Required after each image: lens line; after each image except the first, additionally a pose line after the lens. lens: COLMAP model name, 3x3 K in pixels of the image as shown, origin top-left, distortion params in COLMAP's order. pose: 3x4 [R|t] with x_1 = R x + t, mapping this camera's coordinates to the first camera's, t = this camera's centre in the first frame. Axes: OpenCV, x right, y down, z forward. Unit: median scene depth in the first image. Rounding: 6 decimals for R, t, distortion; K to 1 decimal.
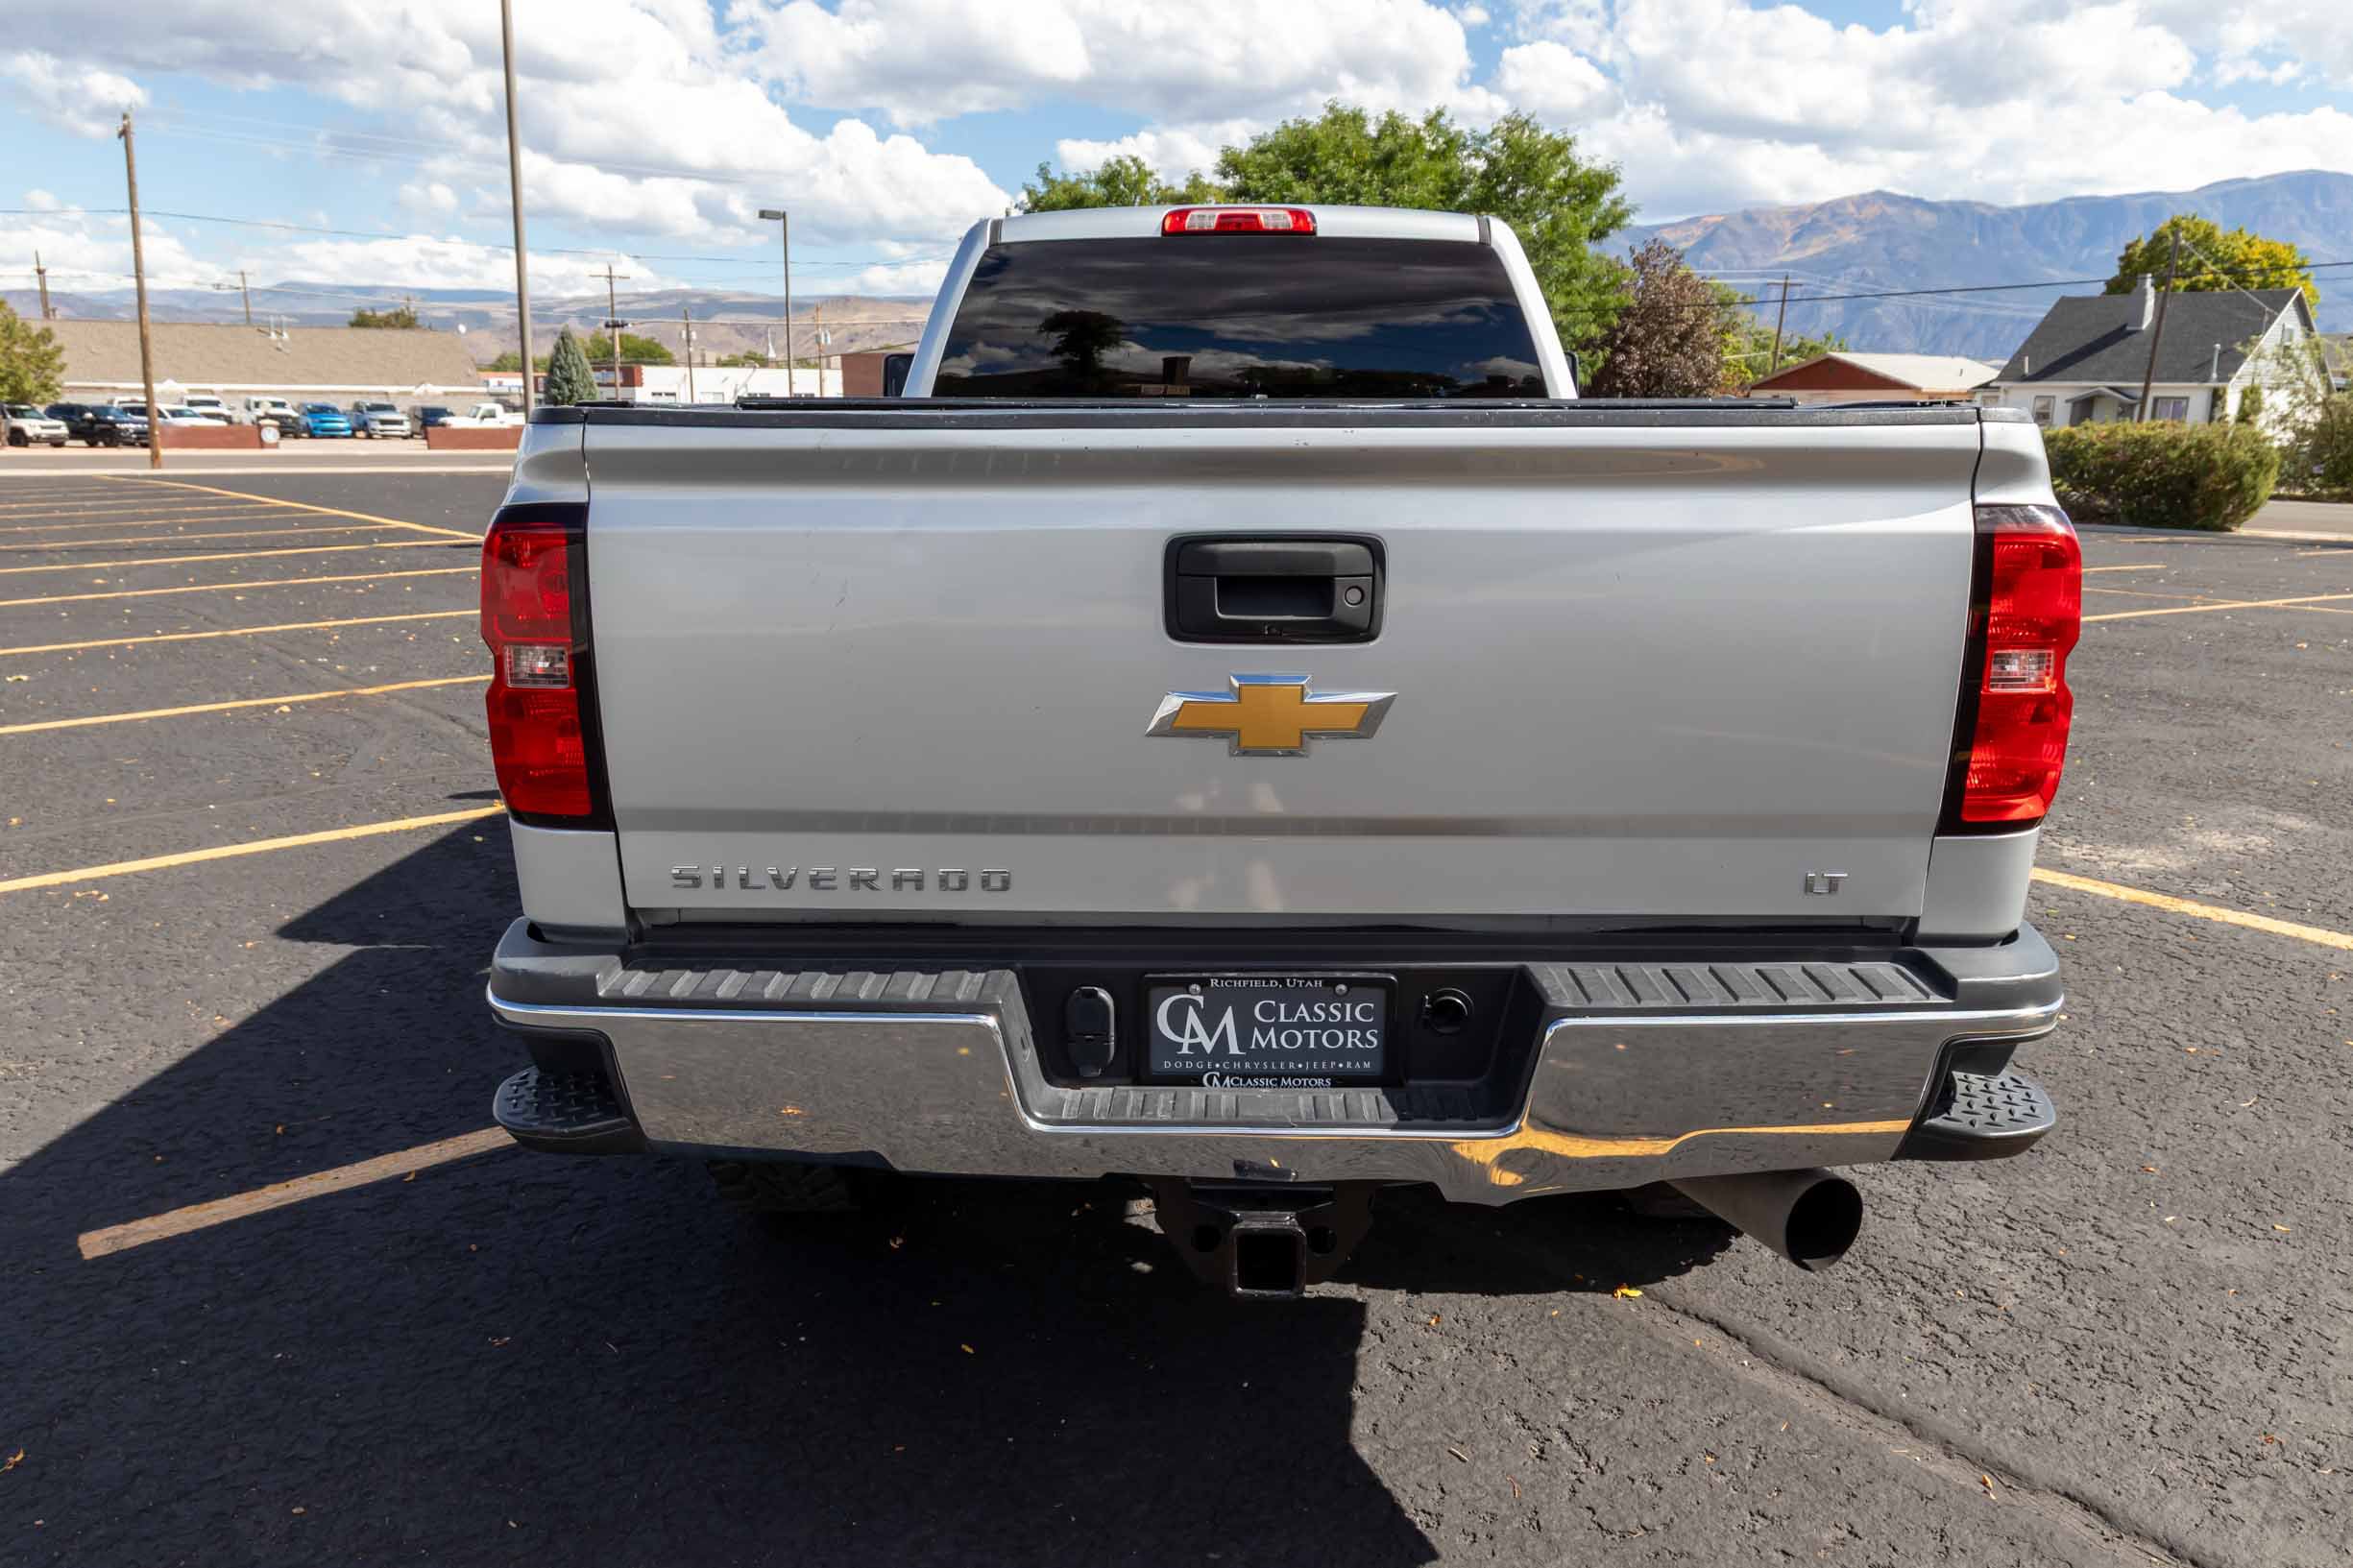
lens RADIAL K [[1711.7, 0, 1176.5], [0, 1711.7, 784.0], [0, 0, 1]] dist [0.050230, -0.048183]
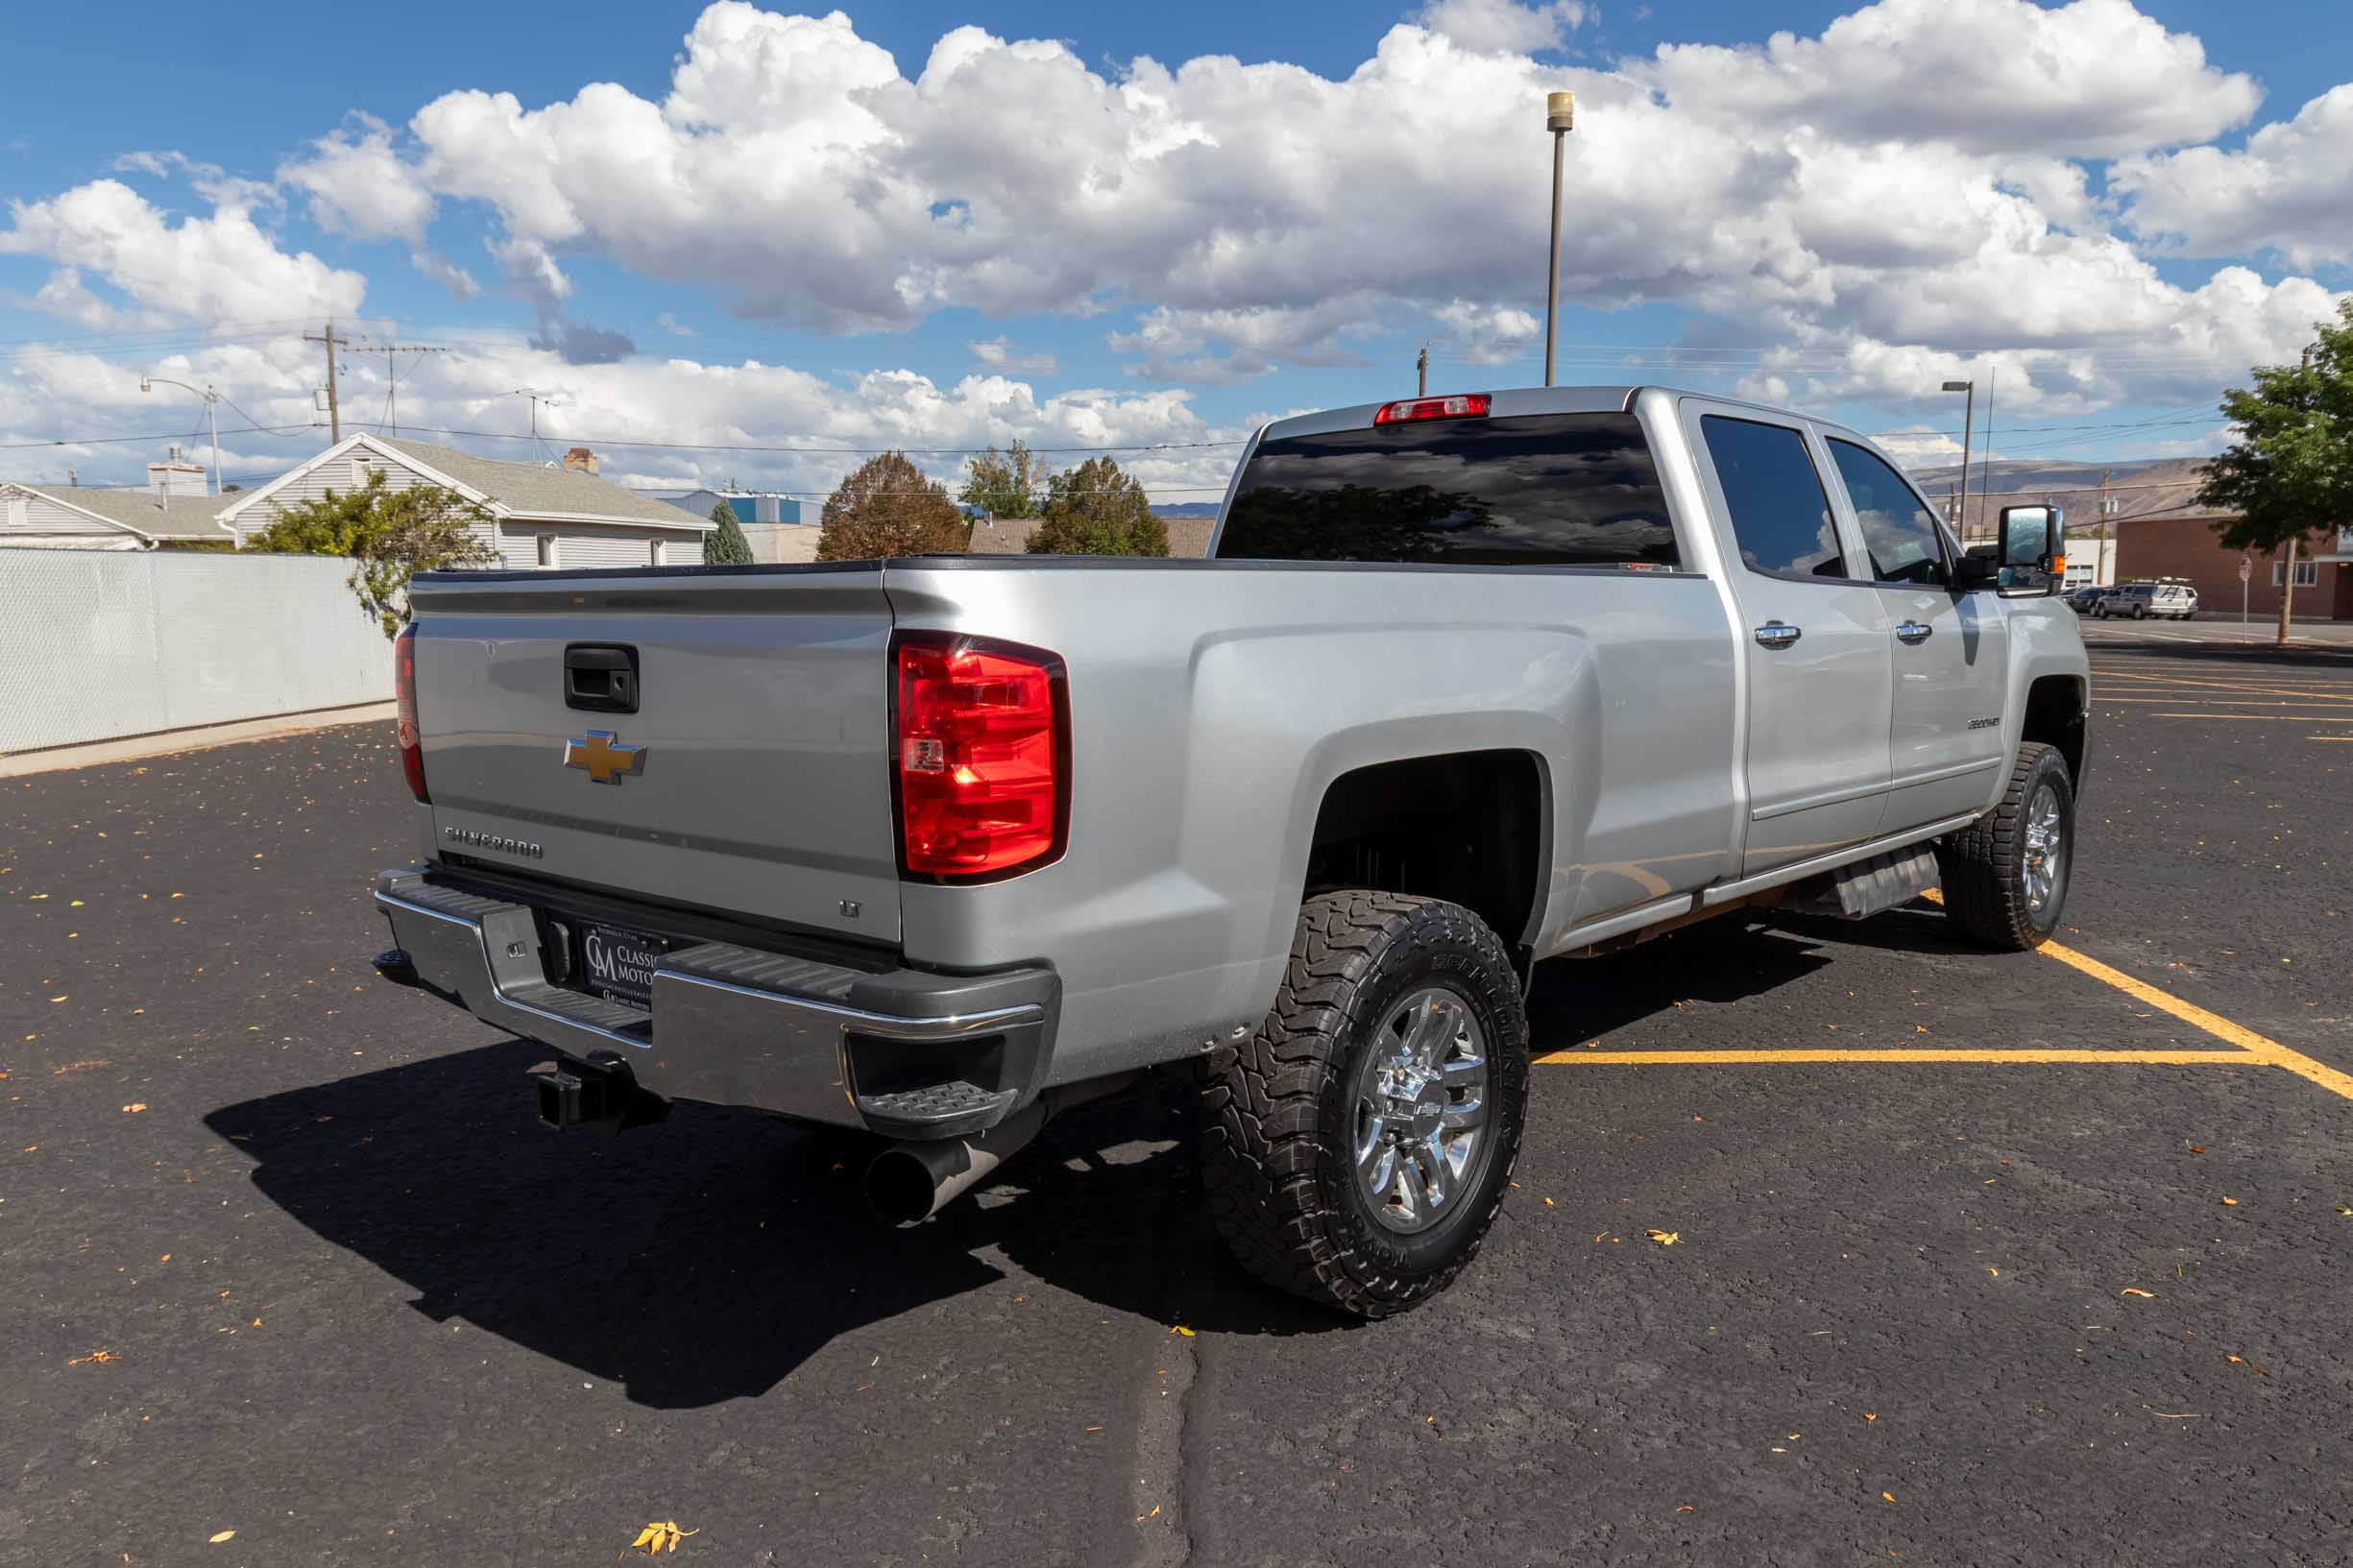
lens RADIAL K [[1711.7, 0, 1176.5], [0, 1711.7, 784.0], [0, 0, 1]] dist [0.050230, -0.048183]
pose [[0.766314, 0.070312, -0.638607, 1.388730], [-0.133486, 0.989727, -0.051210, -0.004002], [0.628445, 0.124489, 0.767827, 0.115564]]
